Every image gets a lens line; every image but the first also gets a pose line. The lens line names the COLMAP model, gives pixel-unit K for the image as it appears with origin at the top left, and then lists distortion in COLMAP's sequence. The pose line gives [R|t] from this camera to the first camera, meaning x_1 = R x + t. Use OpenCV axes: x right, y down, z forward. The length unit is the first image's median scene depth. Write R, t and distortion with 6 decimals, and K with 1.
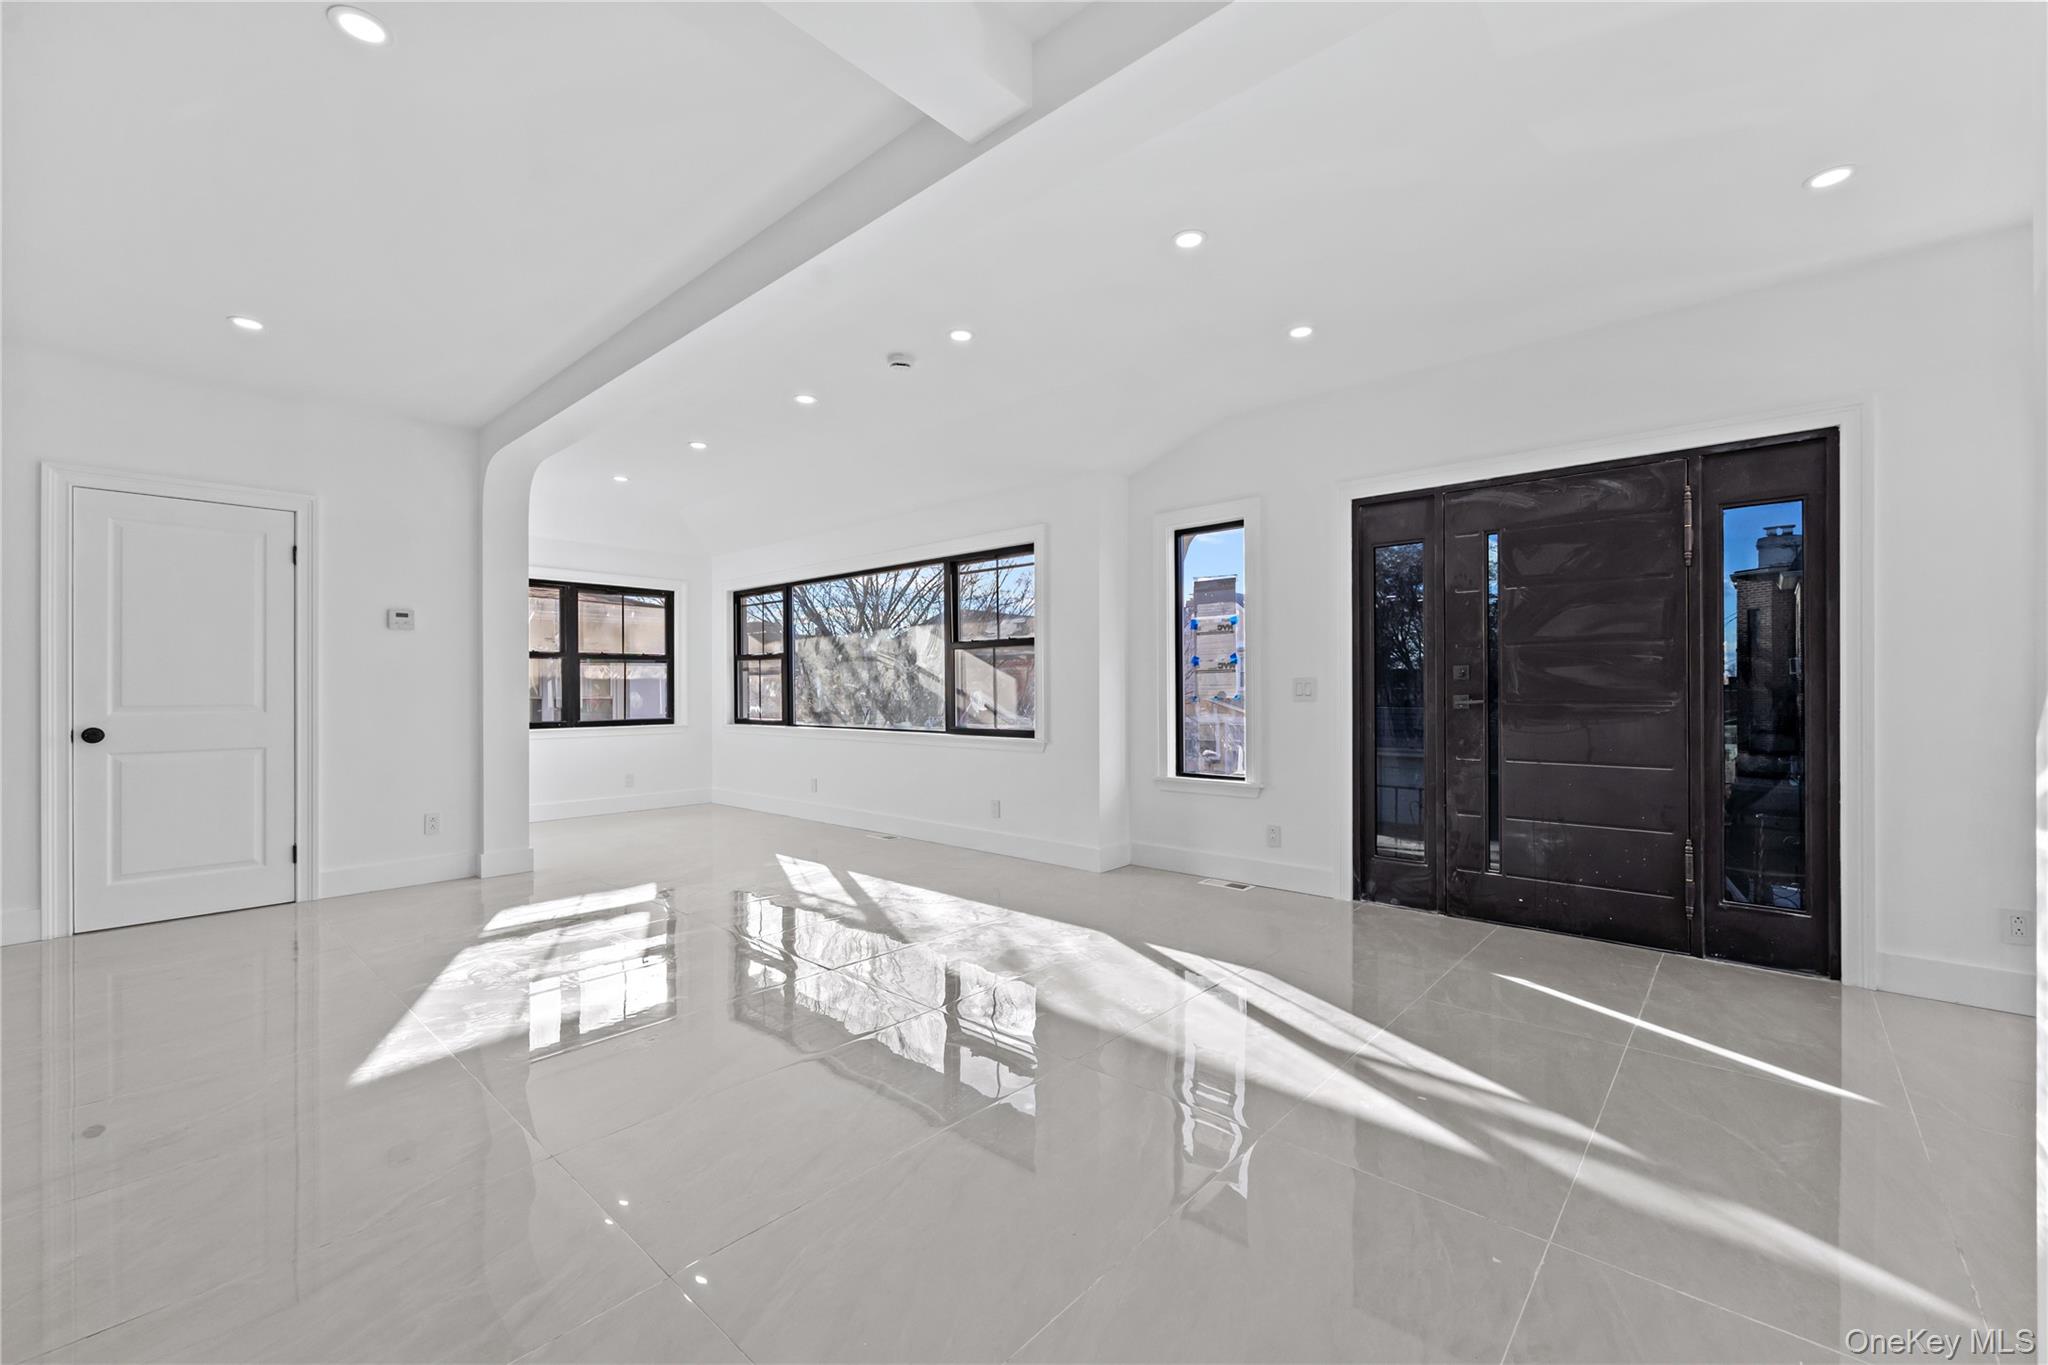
lens RADIAL K [[827.6, 0, 1028.9], [0, 827.6, 688.0], [0, 0, 1]] dist [0.003046, 0.000196]
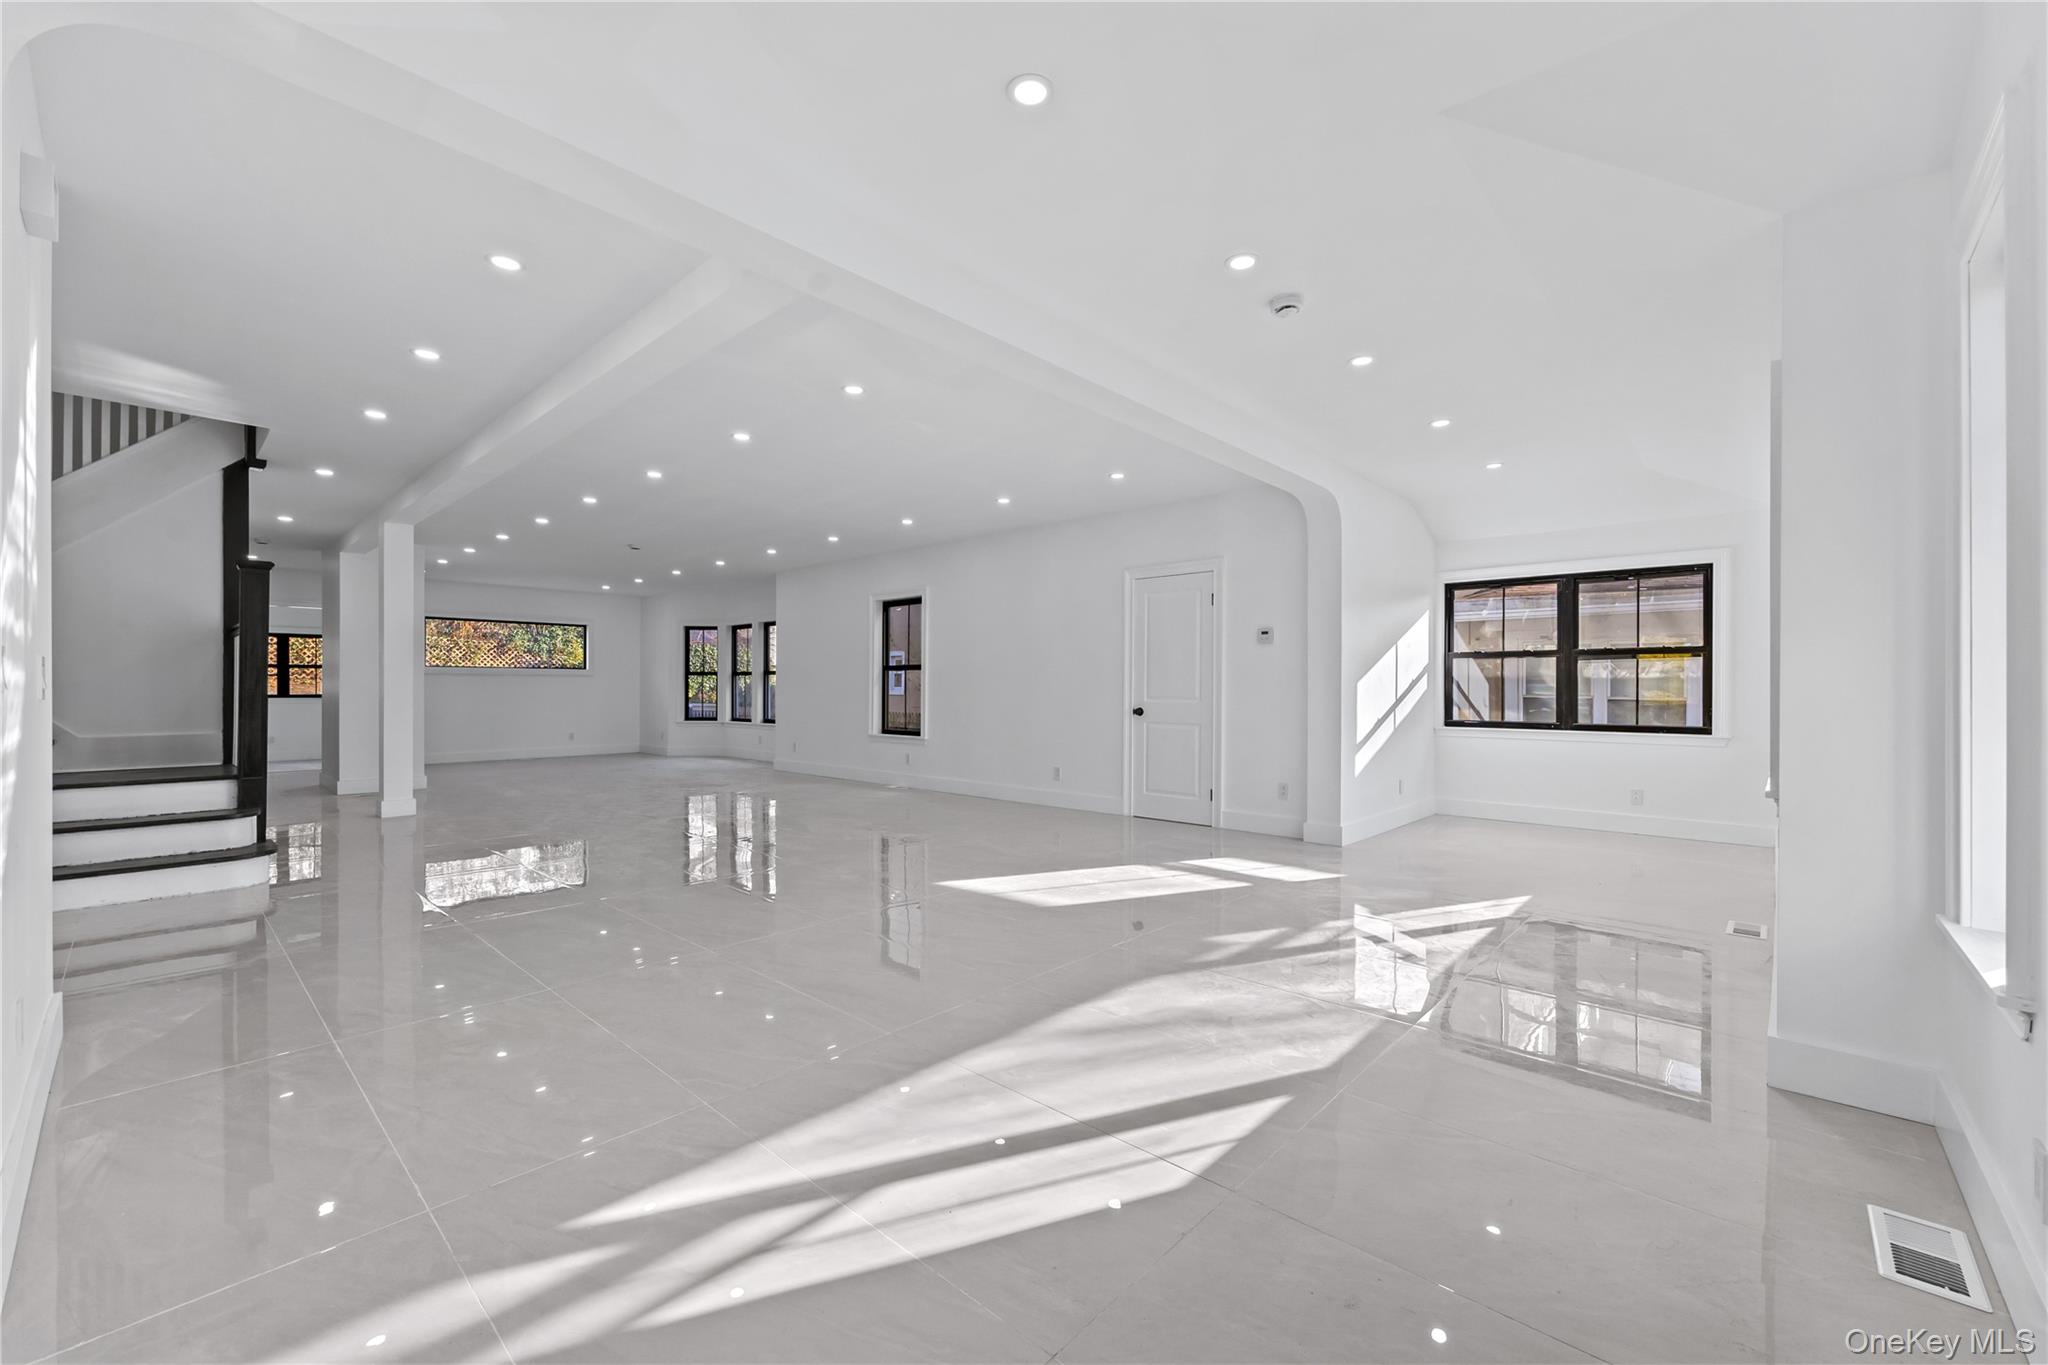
lens RADIAL K [[813.9, 0, 1027.5], [0, 813.9, 688.6], [0, 0, 1]] dist [0.013651, 0.000084]
pose [[-0.001637, 0.005061, -0.999986, 0.367015], [-0.003031, 0.999983, 0.005066, -0.002078], [0.999994, 0.003039, -0.001621, 0.385941]]
